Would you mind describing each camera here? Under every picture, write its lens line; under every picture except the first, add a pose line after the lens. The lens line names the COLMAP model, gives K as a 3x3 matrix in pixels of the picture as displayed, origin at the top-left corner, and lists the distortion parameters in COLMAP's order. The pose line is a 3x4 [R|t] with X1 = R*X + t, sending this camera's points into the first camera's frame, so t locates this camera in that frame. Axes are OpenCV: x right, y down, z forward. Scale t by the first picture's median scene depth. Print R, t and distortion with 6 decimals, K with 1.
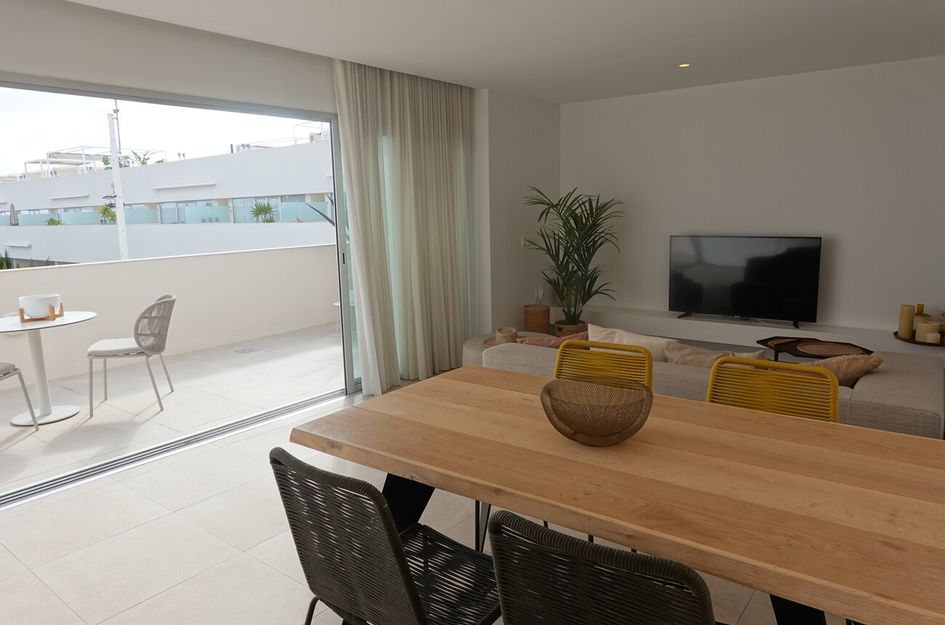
lens RADIAL K [[637.0, 0, 472.5], [0, 637.0, 312.5], [0, 0, 1]] dist [0.002834, 0.001084]
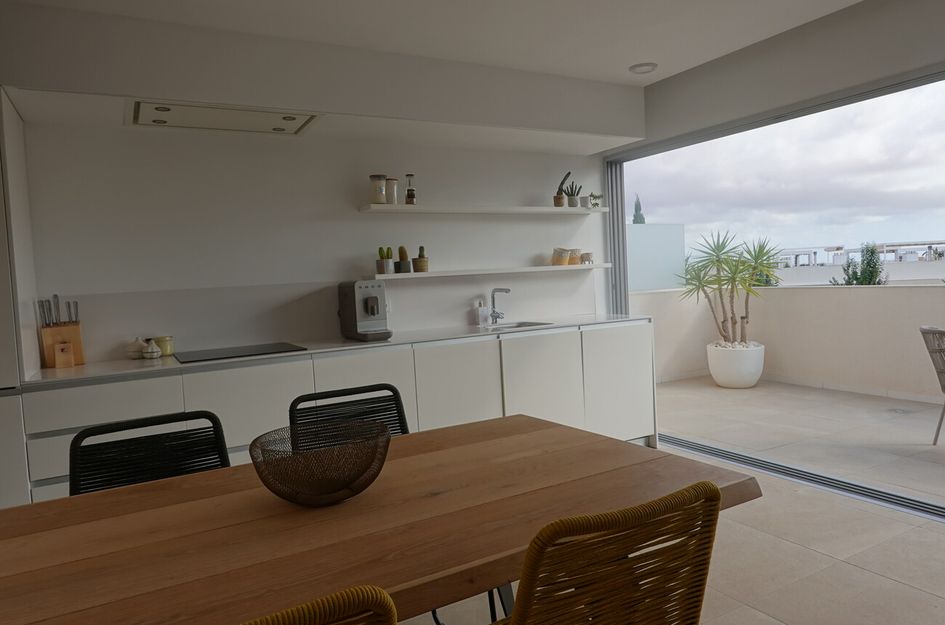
lens RADIAL K [[604.3, 0, 472.5], [0, 604.3, 312.5], [0, 0, 1]] dist [-0.001656, -0.001052]
pose [[-0.371271, 0.086433, -0.924493, 0.762530], [-0.093289, 0.987148, 0.129755, -0.142886], [0.923827, 0.134419, -0.358436, 1.327167]]
